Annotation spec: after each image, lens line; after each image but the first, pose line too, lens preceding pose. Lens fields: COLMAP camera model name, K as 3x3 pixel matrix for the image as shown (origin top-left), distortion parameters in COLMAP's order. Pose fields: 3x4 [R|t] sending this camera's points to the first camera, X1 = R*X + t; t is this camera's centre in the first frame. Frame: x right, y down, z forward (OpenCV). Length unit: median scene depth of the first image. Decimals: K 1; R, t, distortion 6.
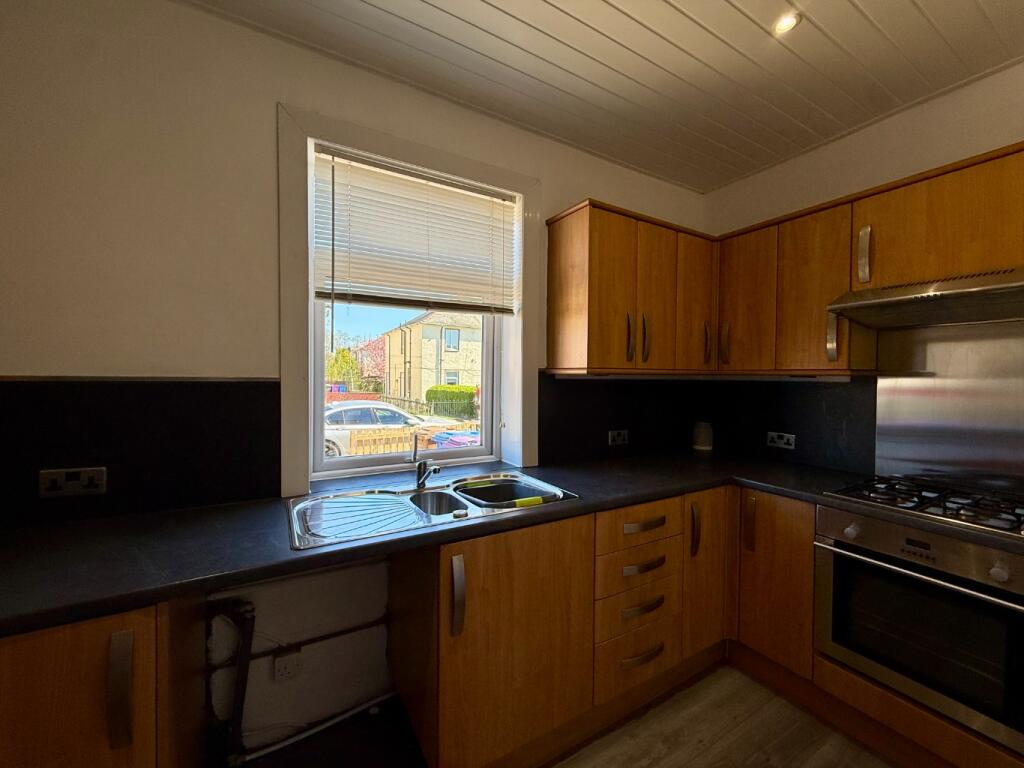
lens RADIAL K [[409.4, 0, 507.6], [0, 409.4, 382.3], [0, 0, 1]] dist [0.001307, -0.001228]
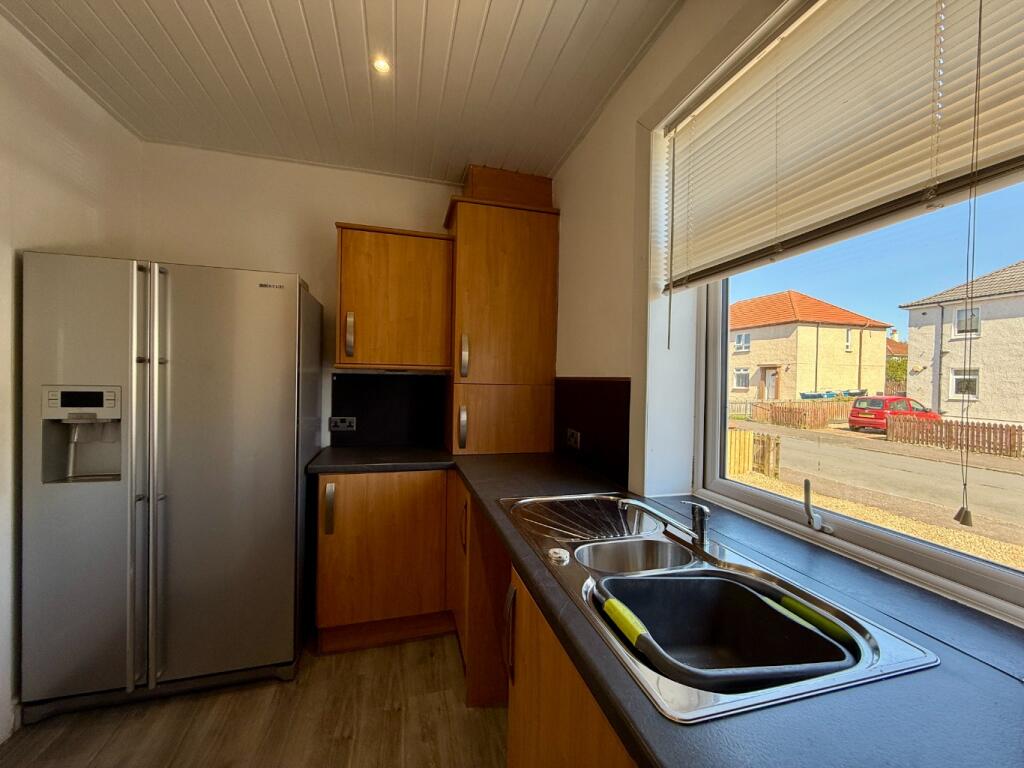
lens RADIAL K [[409.4, 0, 508.8], [0, 409.4, 385.0], [0, 0, 1]] dist [0.001307, -0.001228]
pose [[-0.252683, -0.000920, -0.967549, 0.460765], [-0.041866, 0.999073, 0.009984, 0.009314], [0.966643, 0.043030, -0.252488, 0.791992]]
